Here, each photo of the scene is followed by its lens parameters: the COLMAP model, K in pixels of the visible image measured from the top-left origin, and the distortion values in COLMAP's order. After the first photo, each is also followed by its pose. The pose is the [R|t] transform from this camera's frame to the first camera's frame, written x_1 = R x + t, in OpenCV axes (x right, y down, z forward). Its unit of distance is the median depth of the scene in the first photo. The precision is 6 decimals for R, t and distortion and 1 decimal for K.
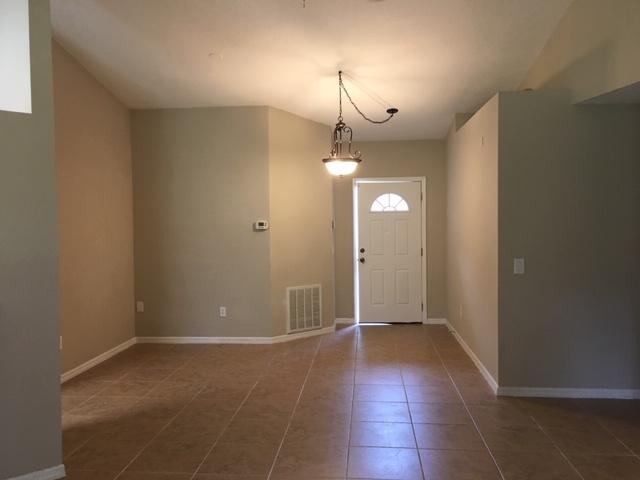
lens RADIAL K [[546.1, 0, 317.4], [0, 546.1, 238.9], [0, 0, 1]] dist [0.069083, -0.094155]
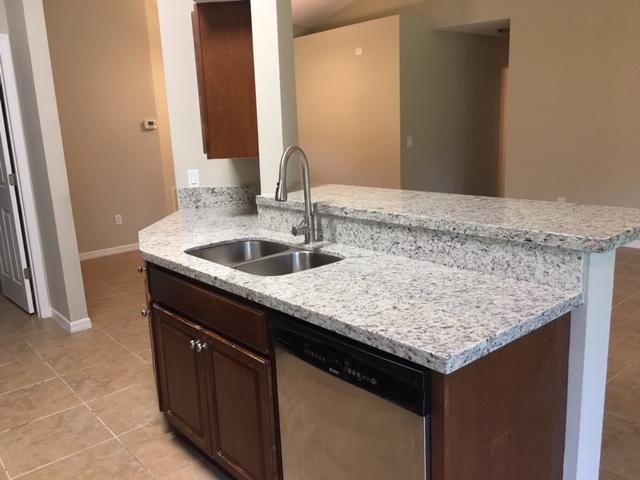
lens RADIAL K [[546.1, 0, 317.4], [0, 546.1, 238.9], [0, 0, 1]] dist [0.069083, -0.094155]
pose [[0.693539, -0.171822, 0.699629, -0.601119], [0.062416, 0.981821, 0.179254, 0.017402], [-0.717710, -0.080652, 0.691656, 0.097064]]
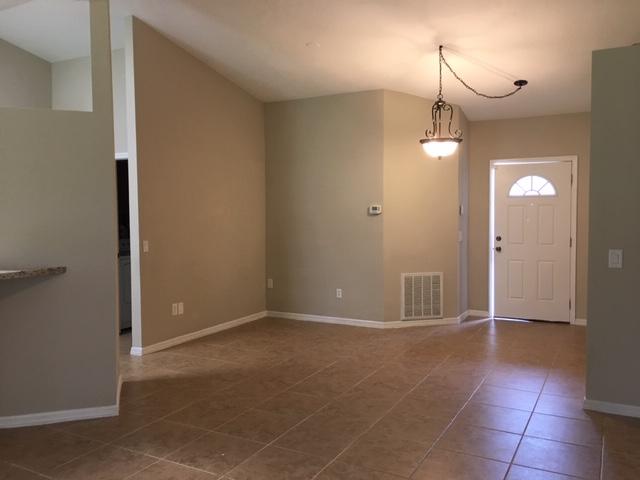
lens RADIAL K [[546.1, 0, 317.4], [0, 546.1, 238.9], [0, 0, 1]] dist [0.069083, -0.094155]
pose [[0.919319, 0.028155, -0.392505, 0.191095], [-0.019449, 0.999469, 0.026142, 0.004155], [0.393033, -0.016399, 0.919378, 0.036756]]
